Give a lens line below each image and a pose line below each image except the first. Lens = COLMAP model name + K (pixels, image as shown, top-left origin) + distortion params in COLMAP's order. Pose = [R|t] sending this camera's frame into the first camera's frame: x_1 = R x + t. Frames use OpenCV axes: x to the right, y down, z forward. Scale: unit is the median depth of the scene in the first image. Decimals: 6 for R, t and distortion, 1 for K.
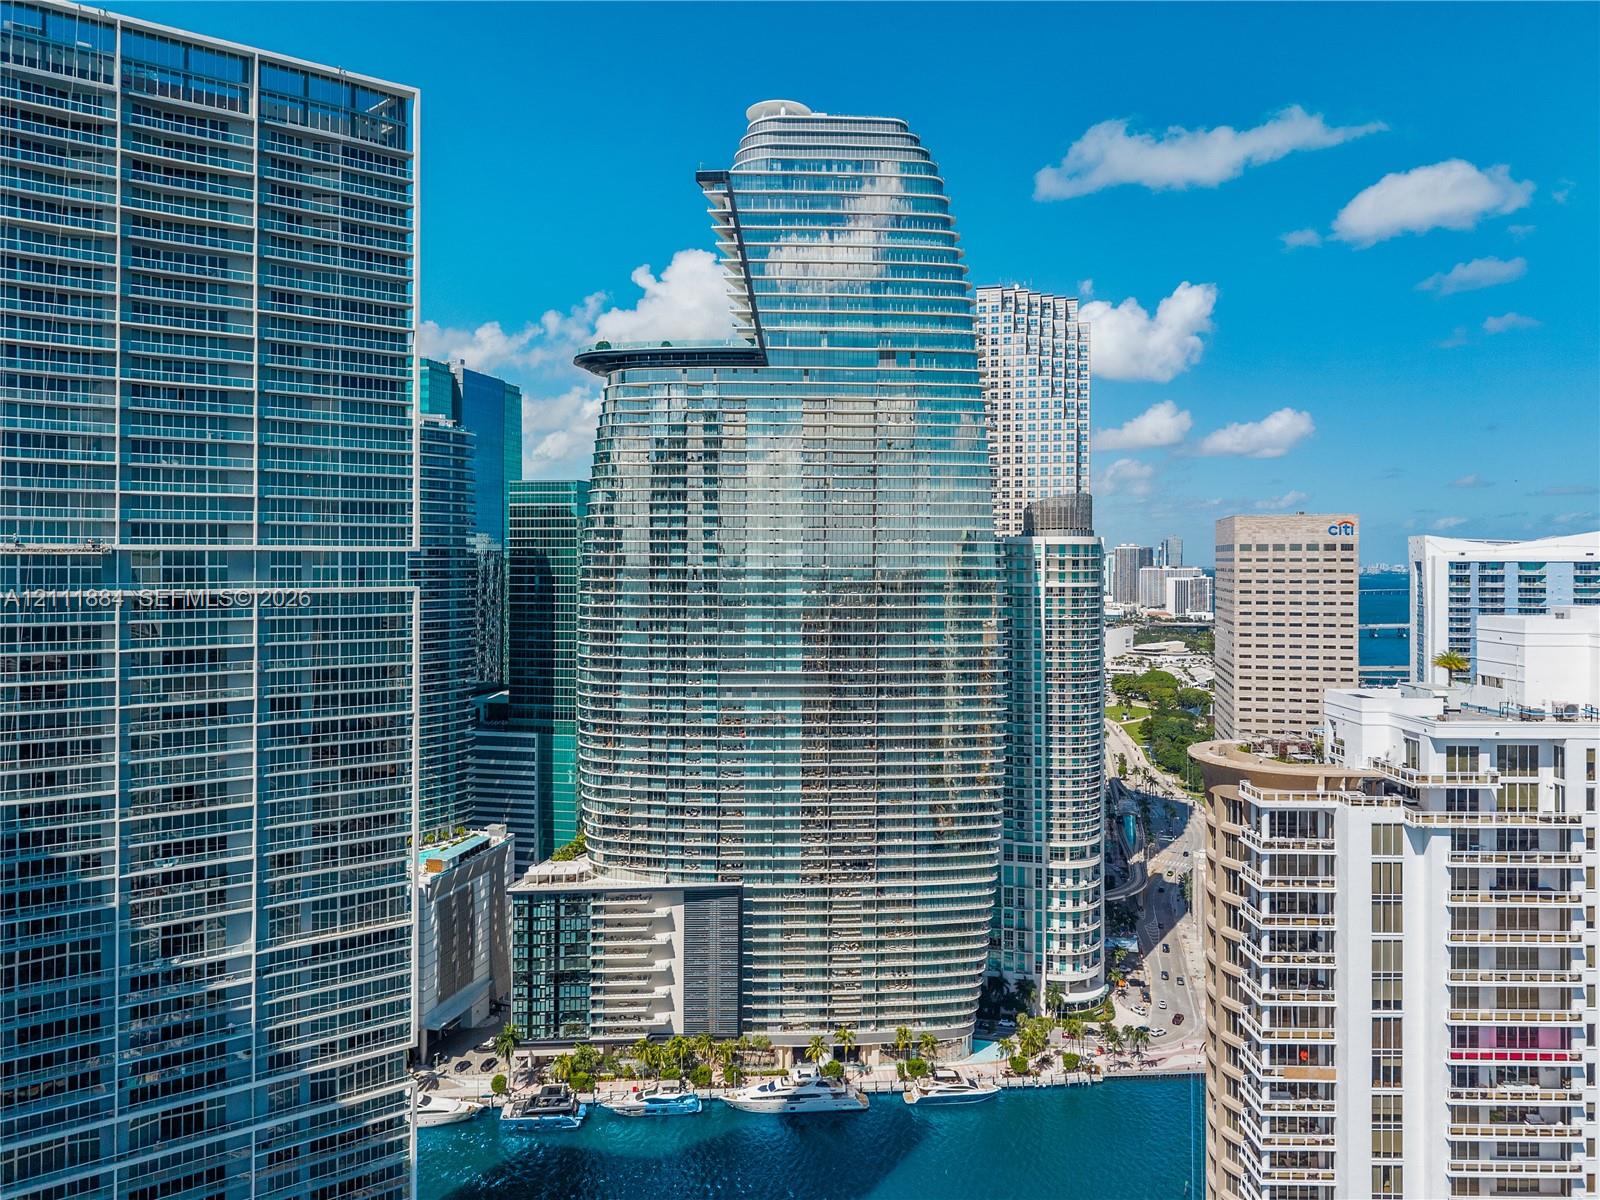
lens RADIAL K [[1110.9, 0, 806.3], [0, 1110.9, 554.4], [0, 0, 1]] dist [0.002431, -0.000983]
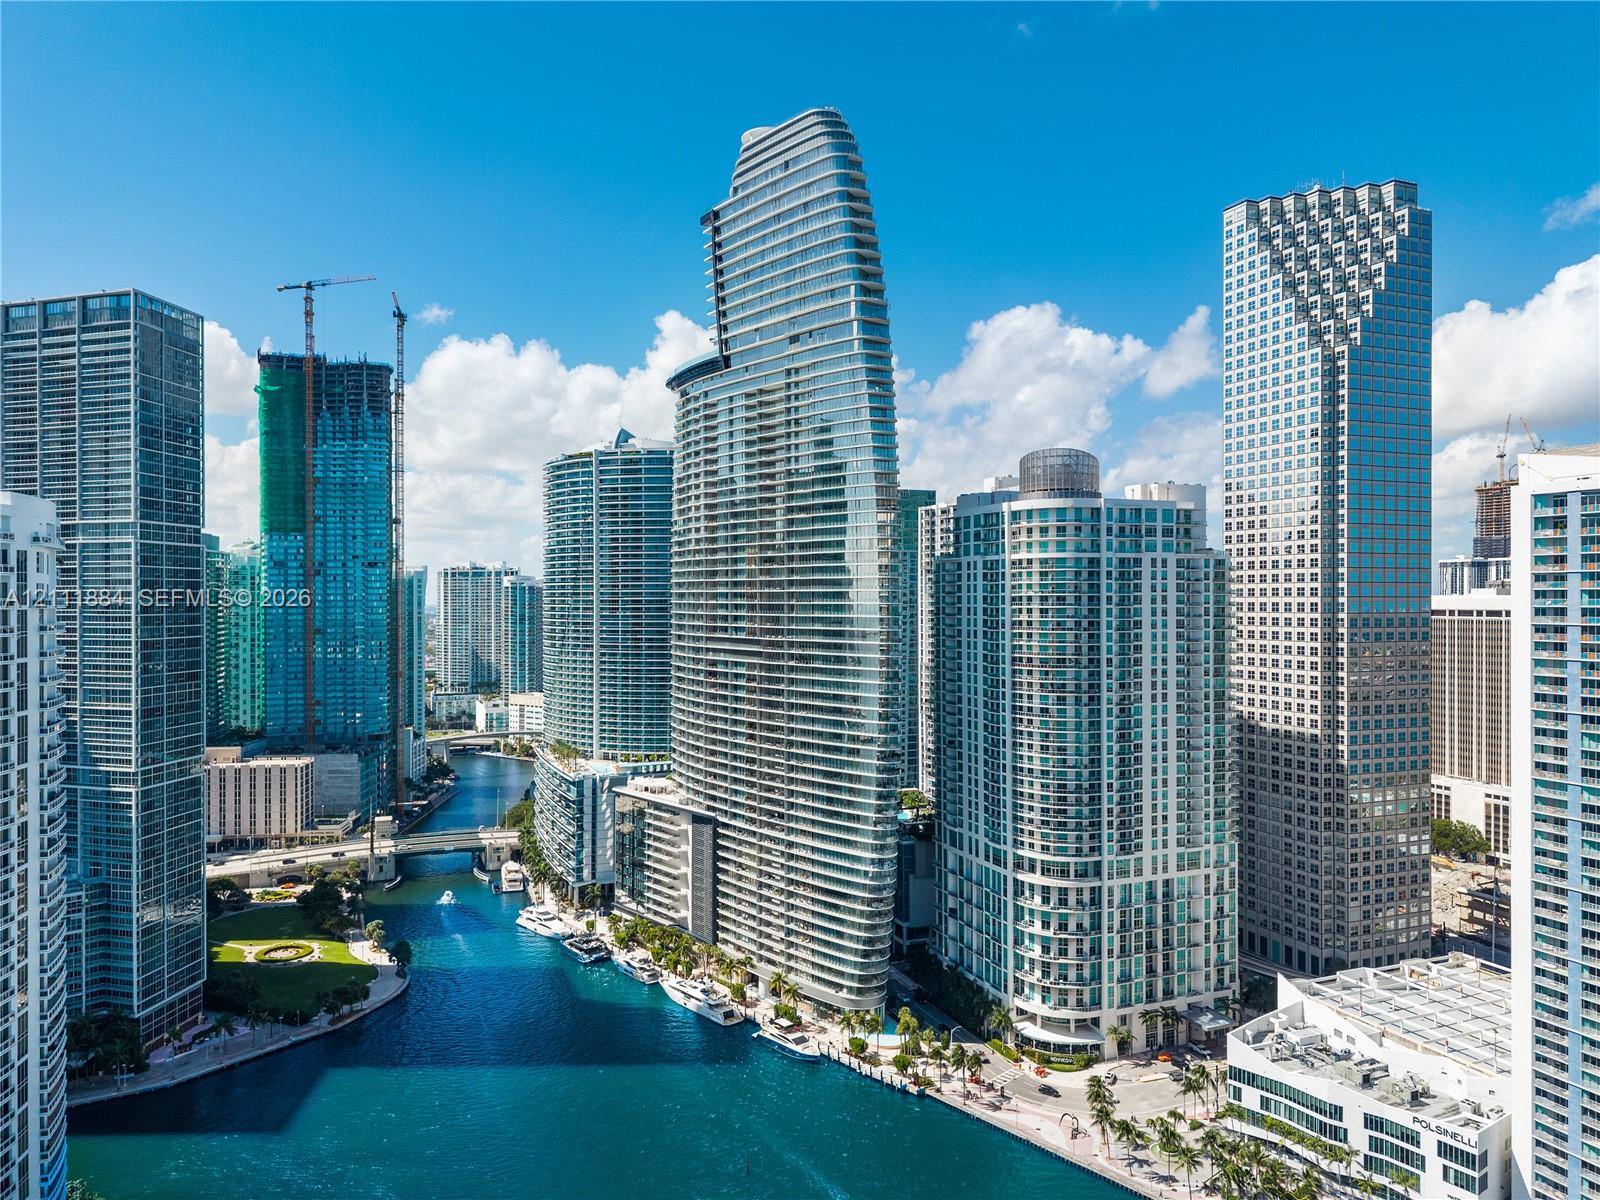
lens RADIAL K [[1110.9, 0, 801.7], [0, 1110.9, 600.7], [0, 0, 1]] dist [0.002431, -0.000983]
pose [[0.573163, 0.000911, -0.819441, 0.840372], [0.007448, 0.999952, 0.006322, 0.055700], [0.819407, -0.009727, 0.573129, 0.356904]]
